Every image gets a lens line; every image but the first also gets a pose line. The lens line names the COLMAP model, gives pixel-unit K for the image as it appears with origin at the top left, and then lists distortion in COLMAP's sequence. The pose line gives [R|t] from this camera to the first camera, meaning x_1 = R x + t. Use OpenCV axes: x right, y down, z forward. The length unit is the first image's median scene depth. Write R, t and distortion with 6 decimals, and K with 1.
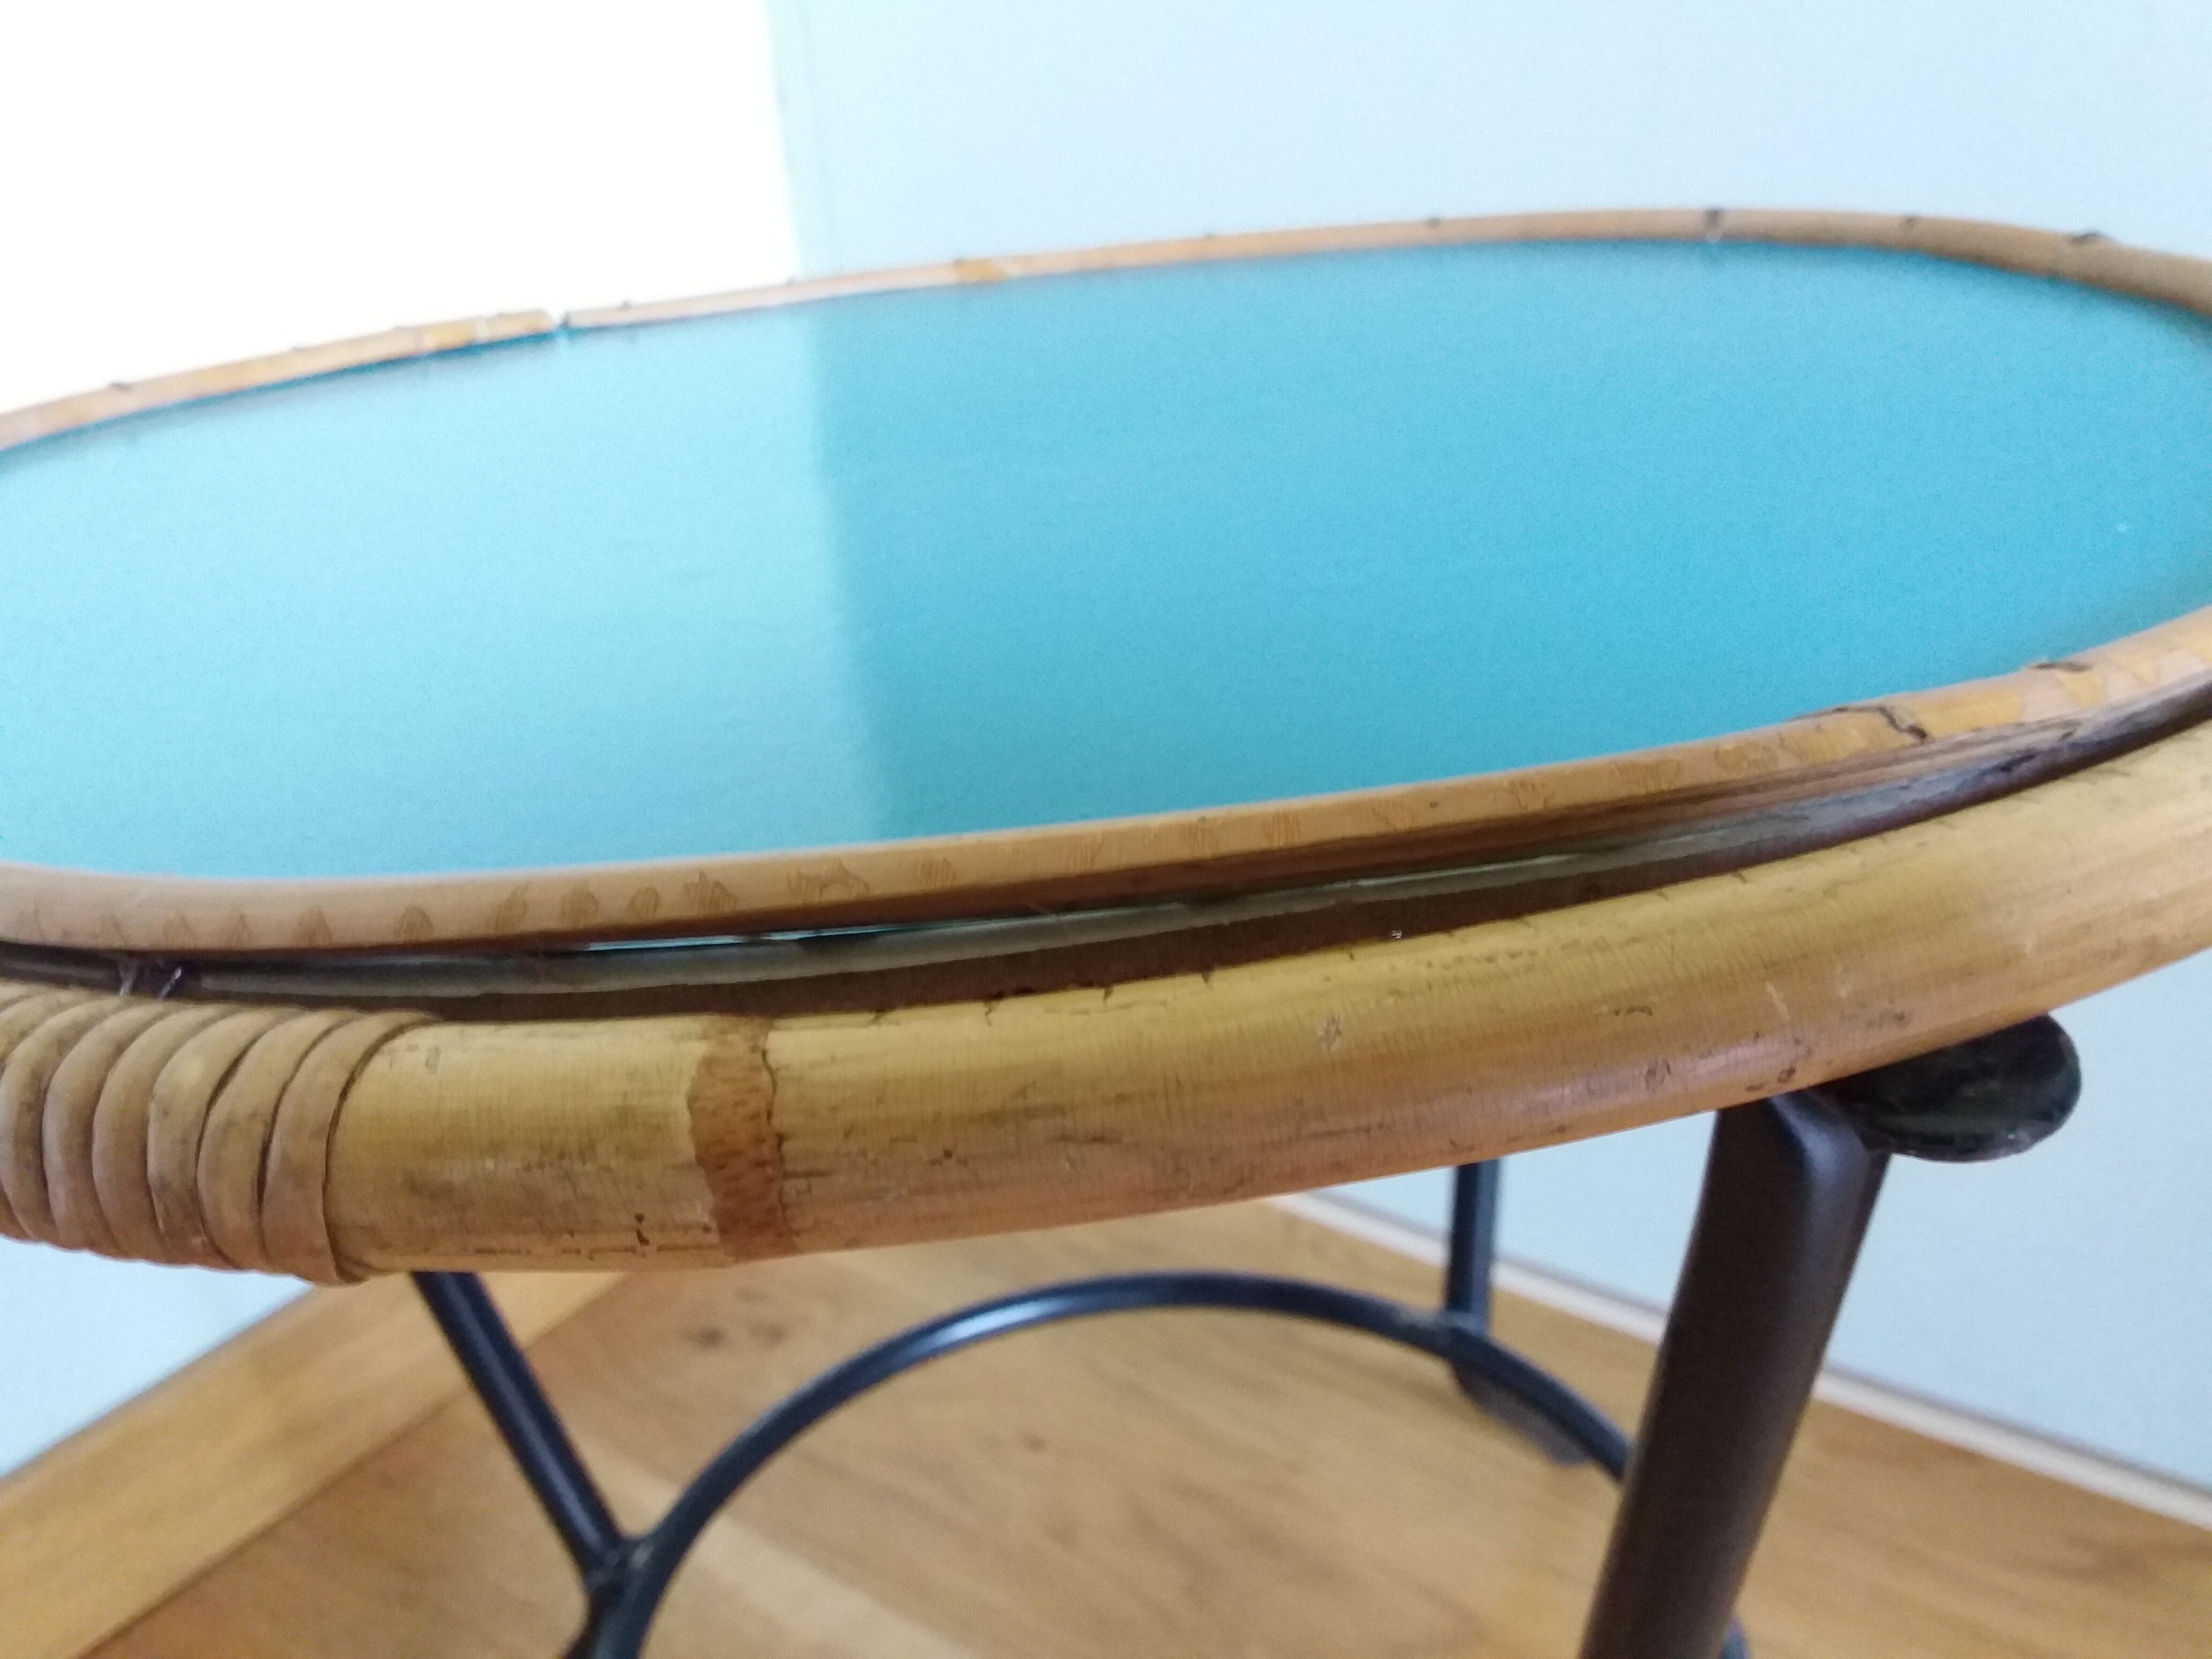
lens RADIAL K [[1759.8, 0, 1107.3], [0, 1759.8, 784.3], [0, 0, 1]] dist [0.004517, -0.050507]
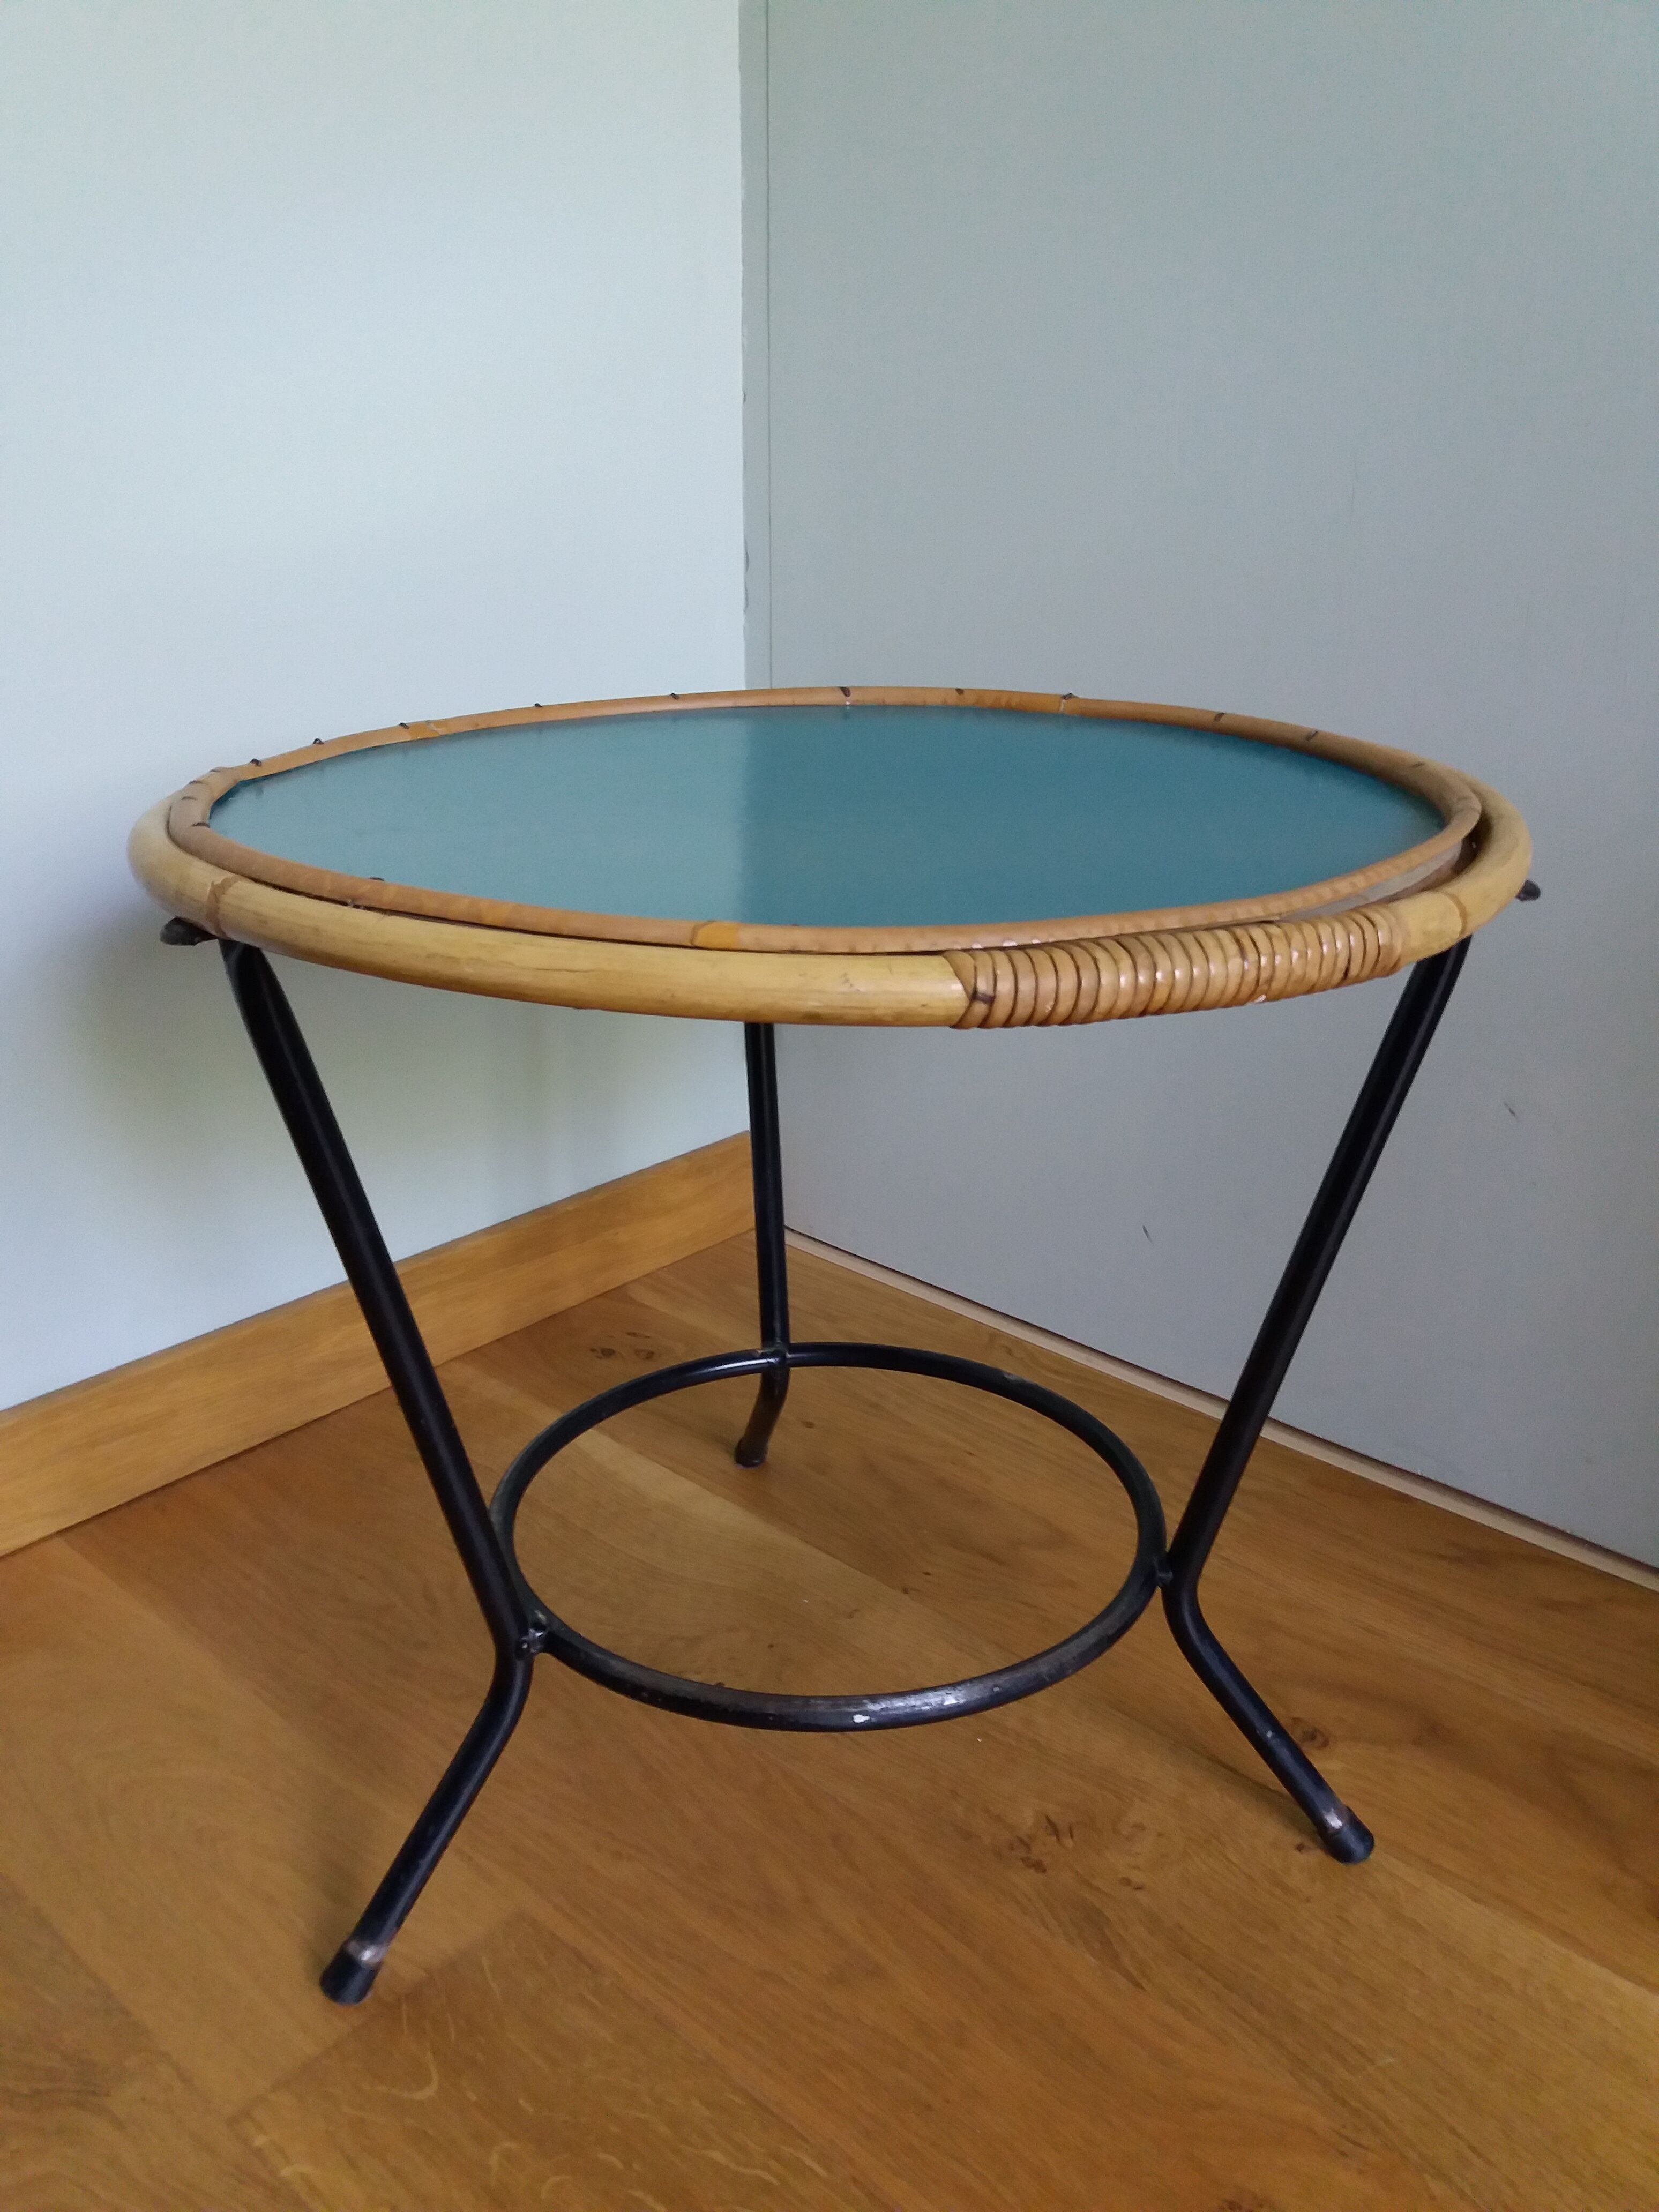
lens RADIAL K [[1782.2, 0, 831.6], [0, 1782.2, 1112.6], [0, 0, 1]] dist [0.045775, -0.060105]
pose [[0.990800, 0.117136, -0.067782, 0.073735], [-0.119752, 0.992155, -0.035892, 0.206411], [0.063046, 0.043679, 0.997054, -0.811034]]
